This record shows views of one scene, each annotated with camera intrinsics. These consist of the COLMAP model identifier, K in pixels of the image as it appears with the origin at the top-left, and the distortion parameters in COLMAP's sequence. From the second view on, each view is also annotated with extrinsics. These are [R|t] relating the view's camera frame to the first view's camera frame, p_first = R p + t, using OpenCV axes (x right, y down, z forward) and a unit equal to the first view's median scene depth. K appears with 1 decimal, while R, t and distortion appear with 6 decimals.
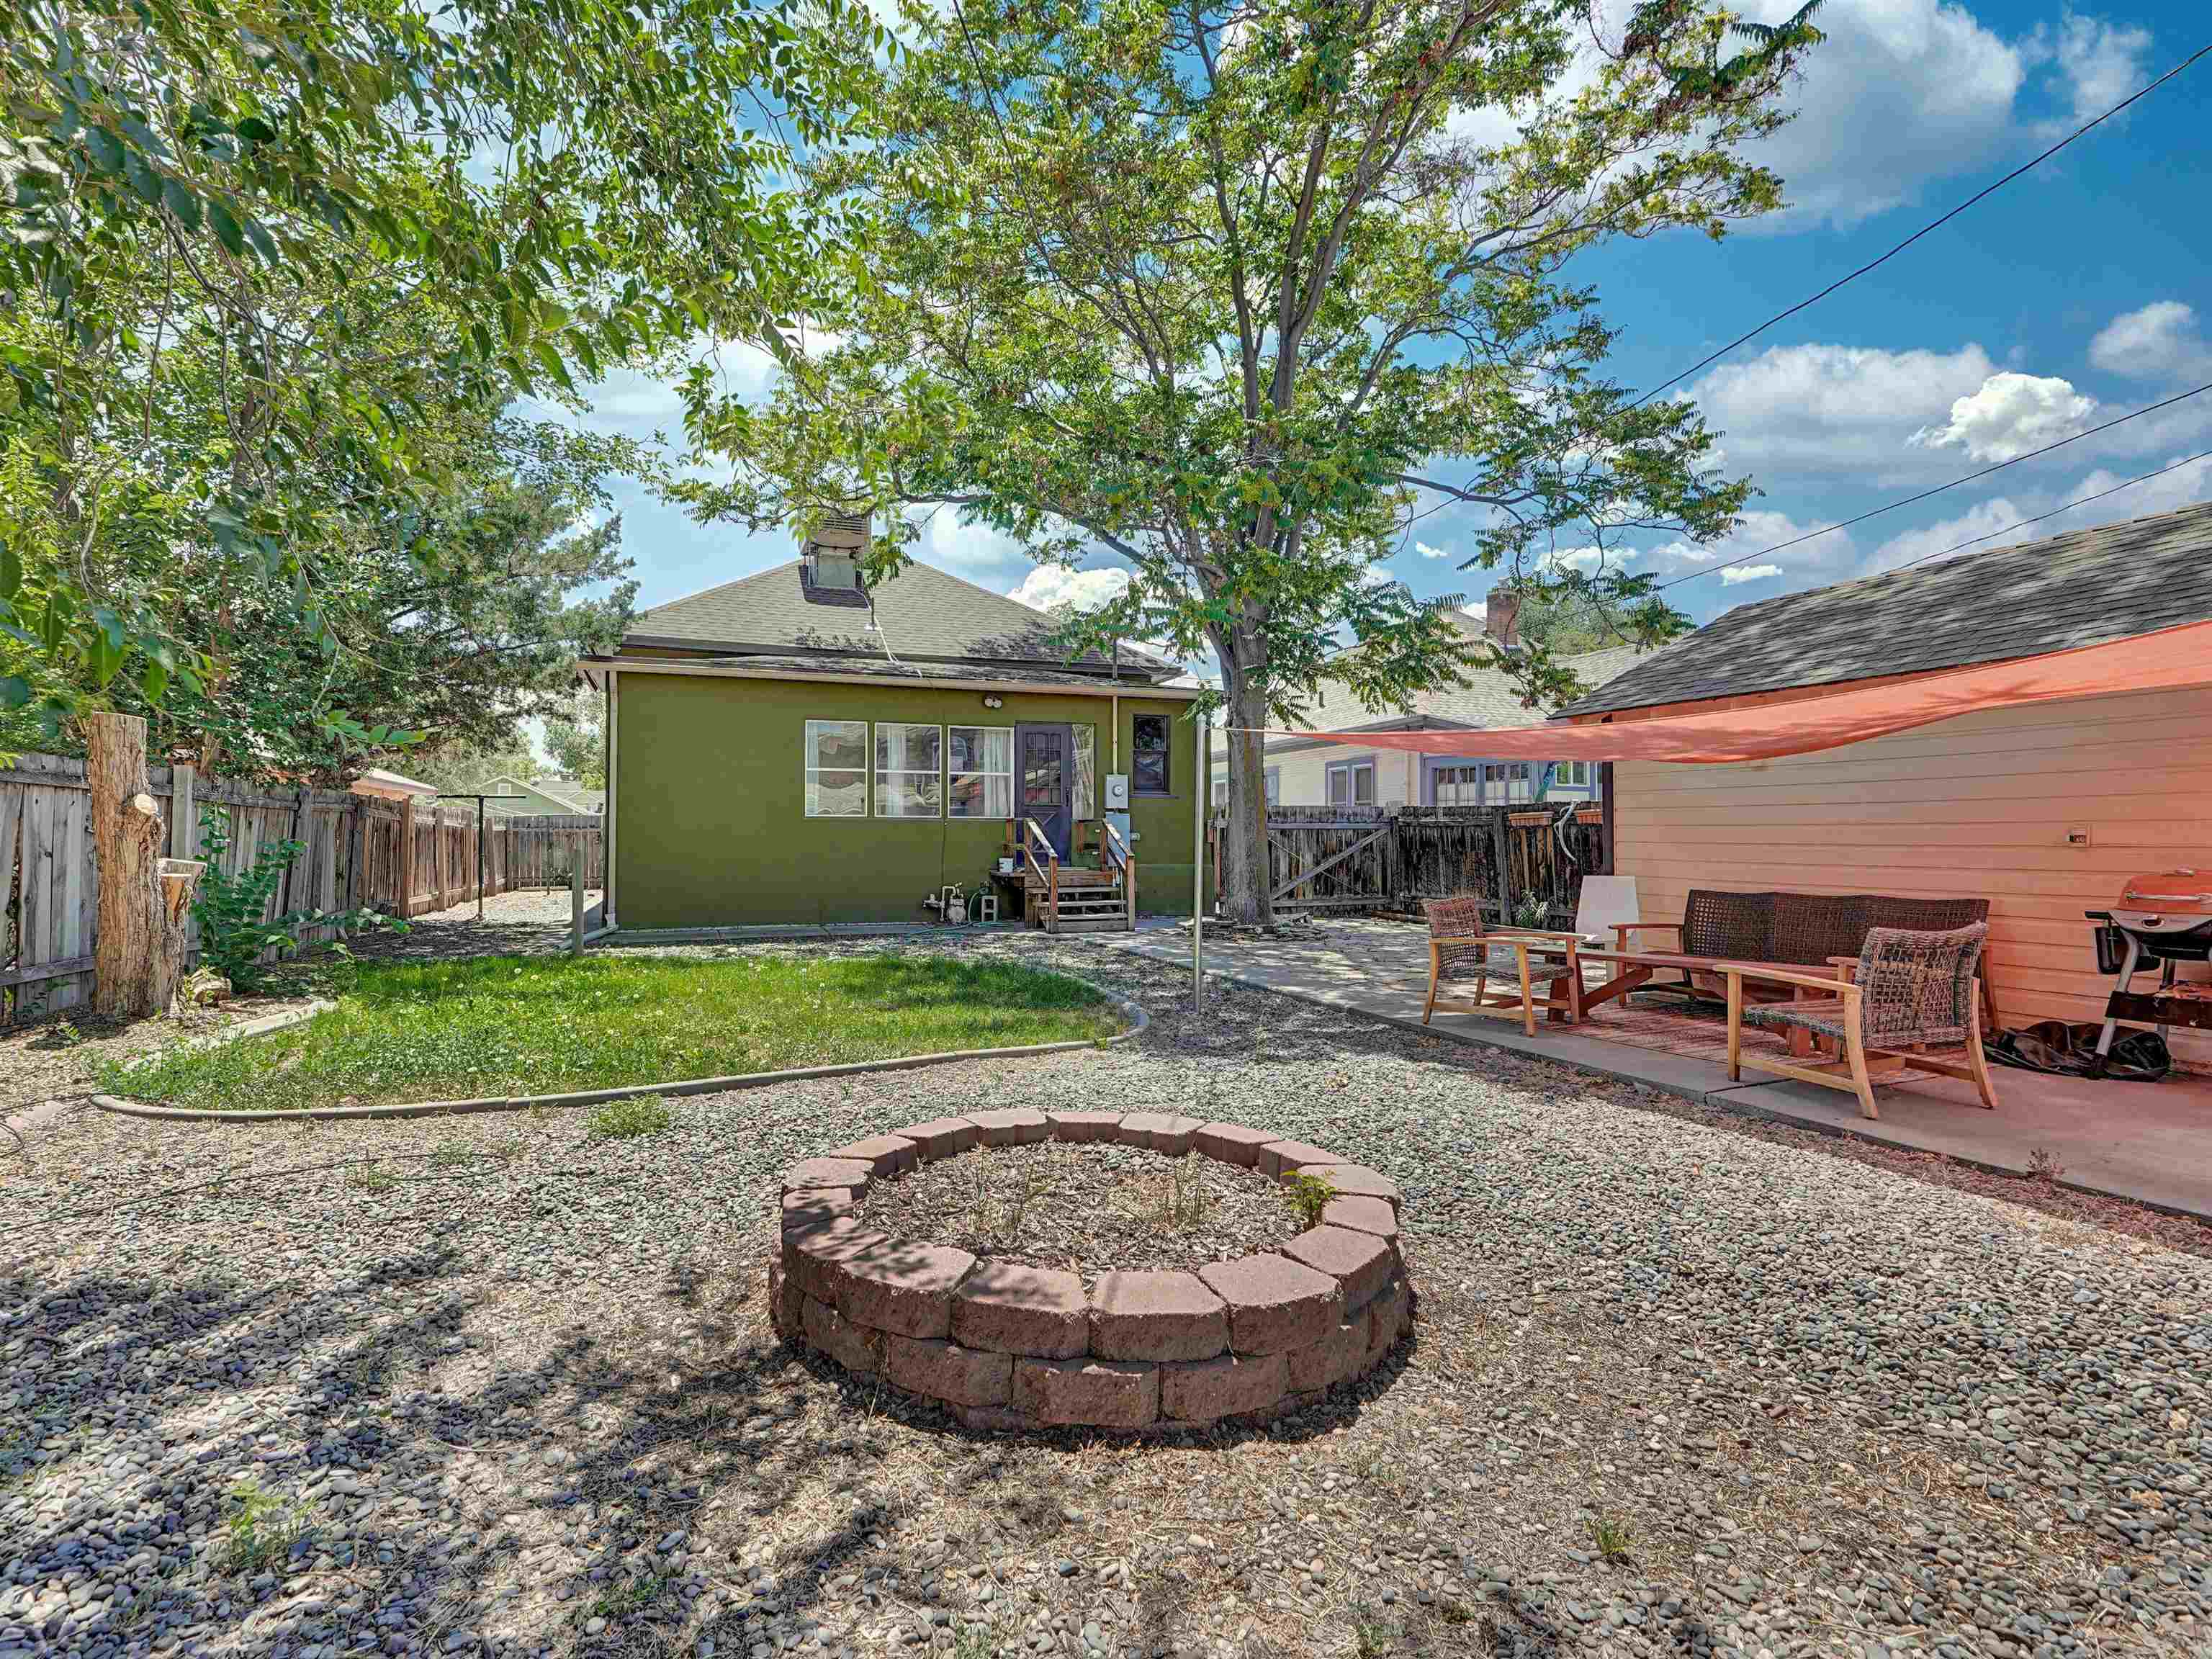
lens RADIAL K [[1166.3, 0, 1106.0], [0, 1166.3, 829.5], [0, 0, 1]] dist [0.000625, 0.000210]
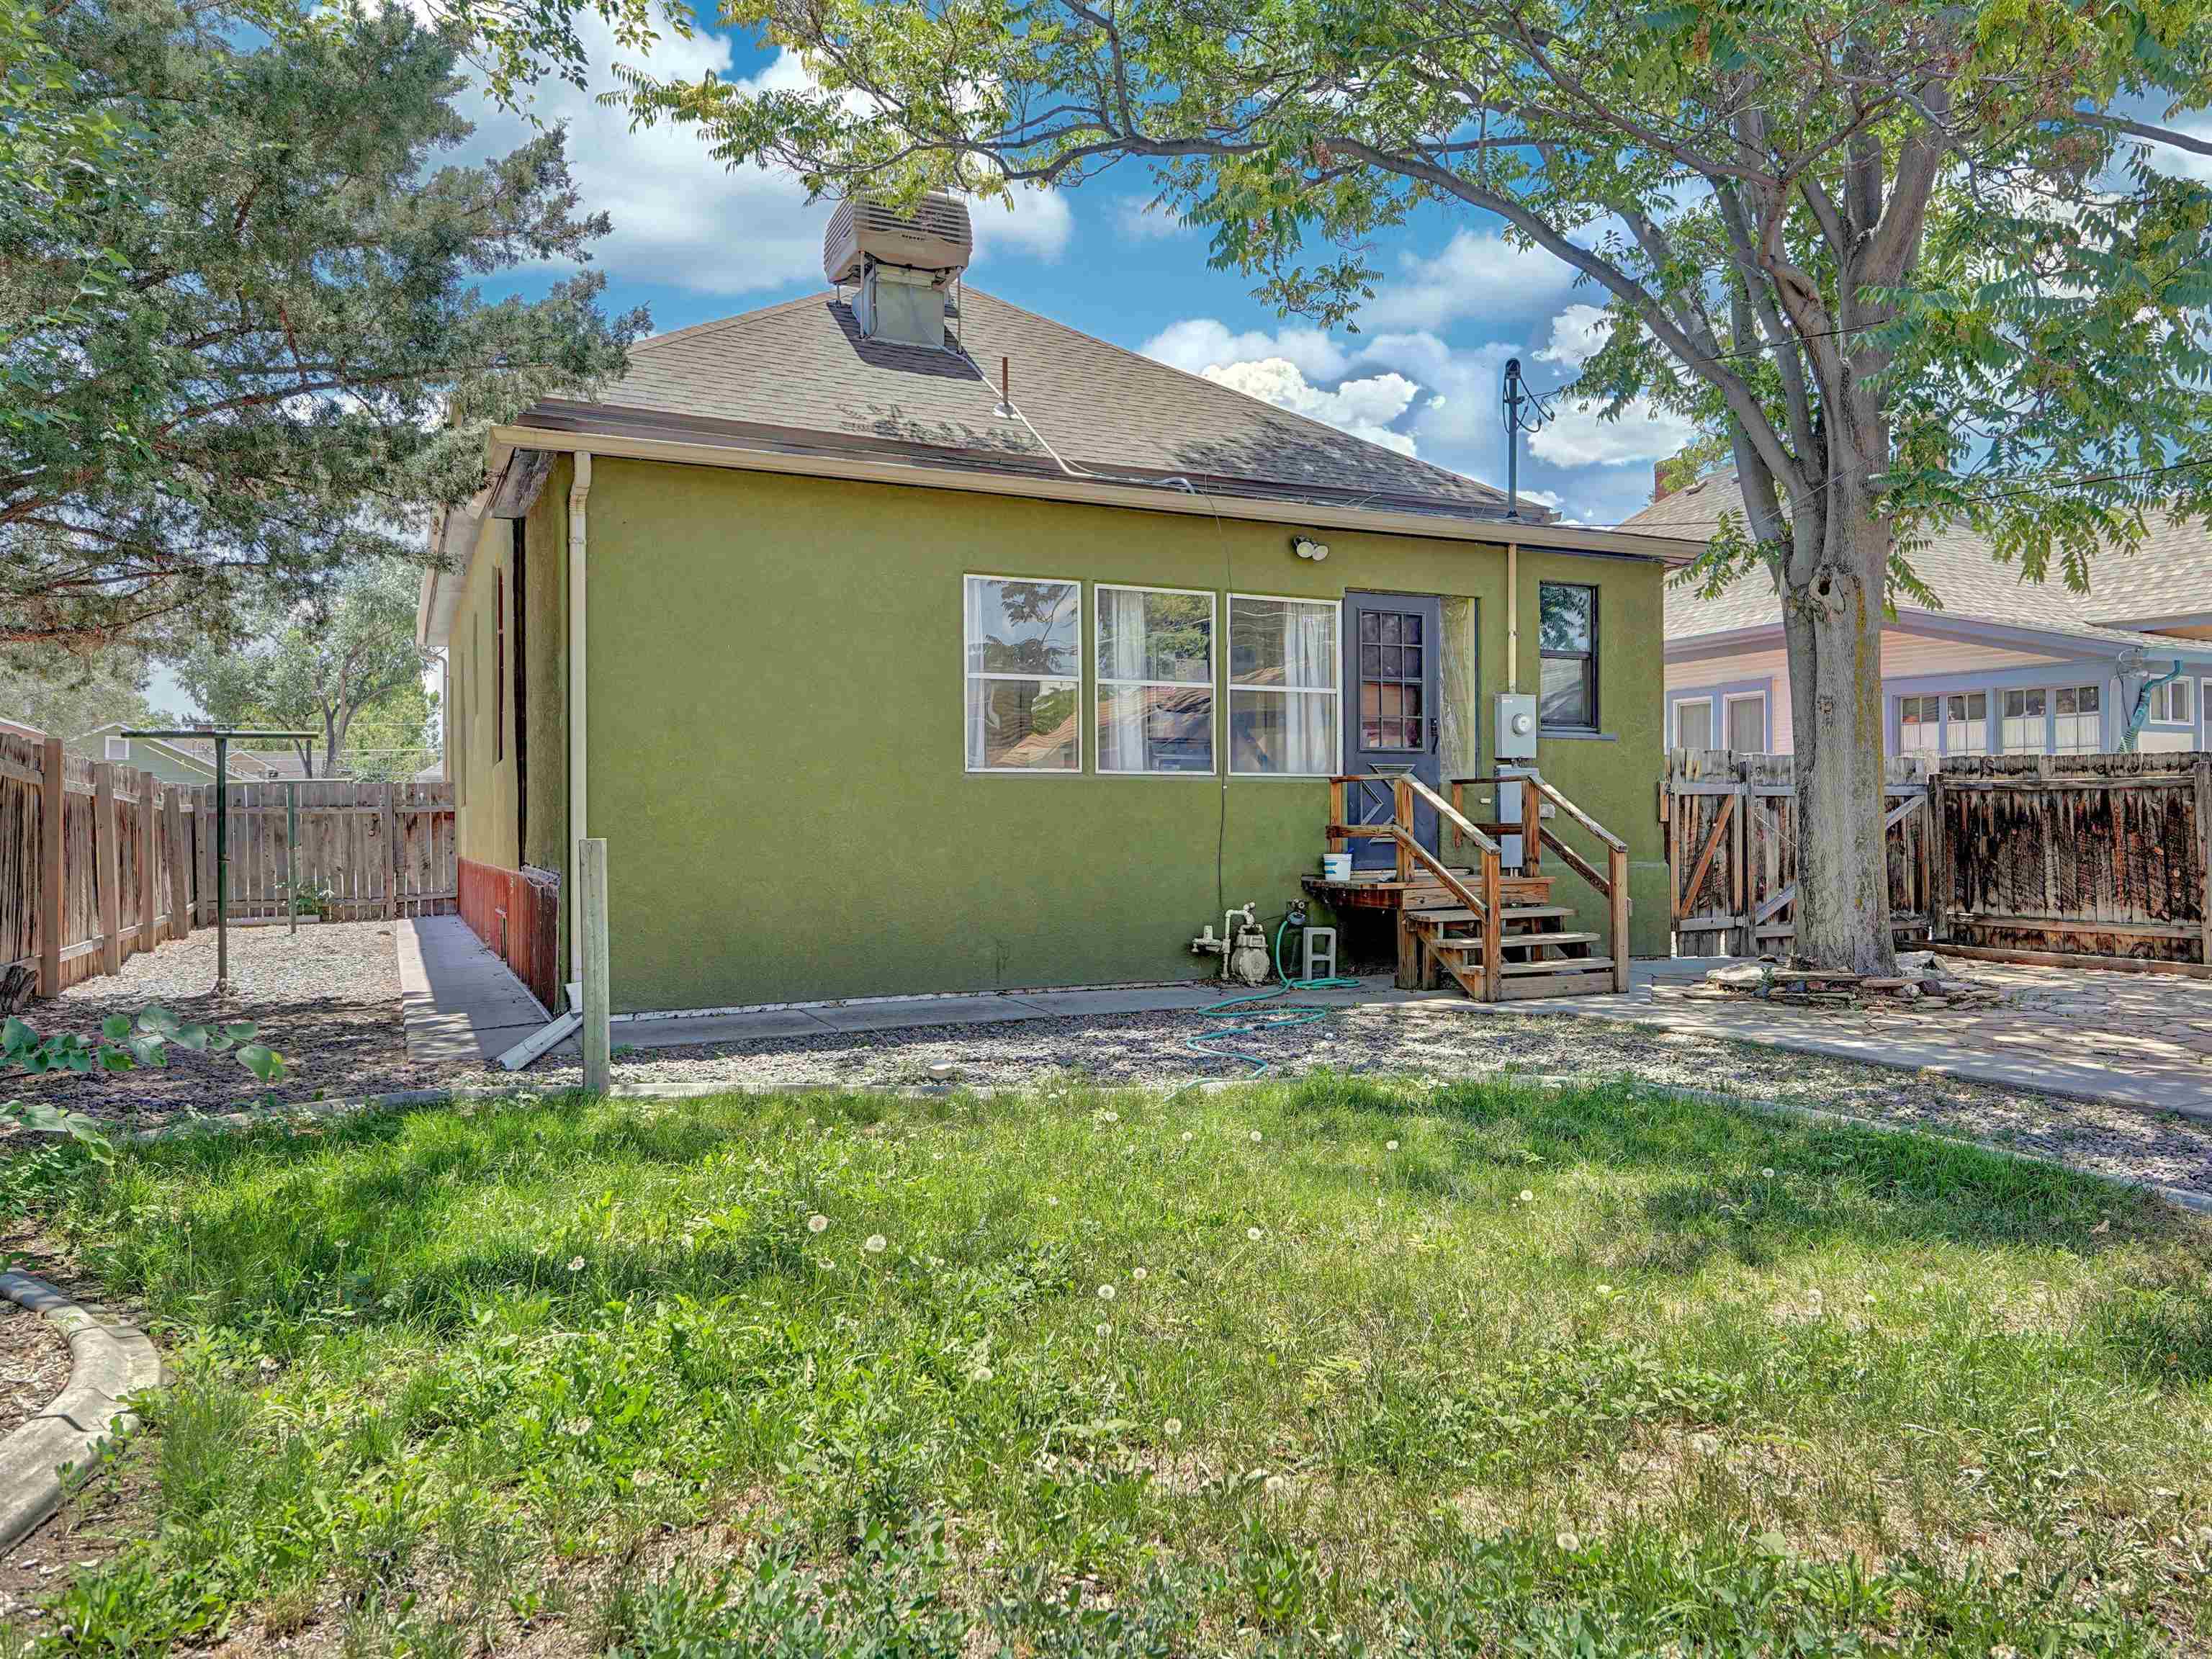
lens RADIAL K [[1545.1, 0, 1106.0], [0, 1545.1, 829.5], [0, 0, 1]] dist [0.008110, 0.001063]
pose [[0.989502, -0.006811, 0.144362, -0.285388], [0.005853, 0.999958, 0.007056, 0.008715], [-0.144404, -0.006137, 0.989500, 0.342063]]
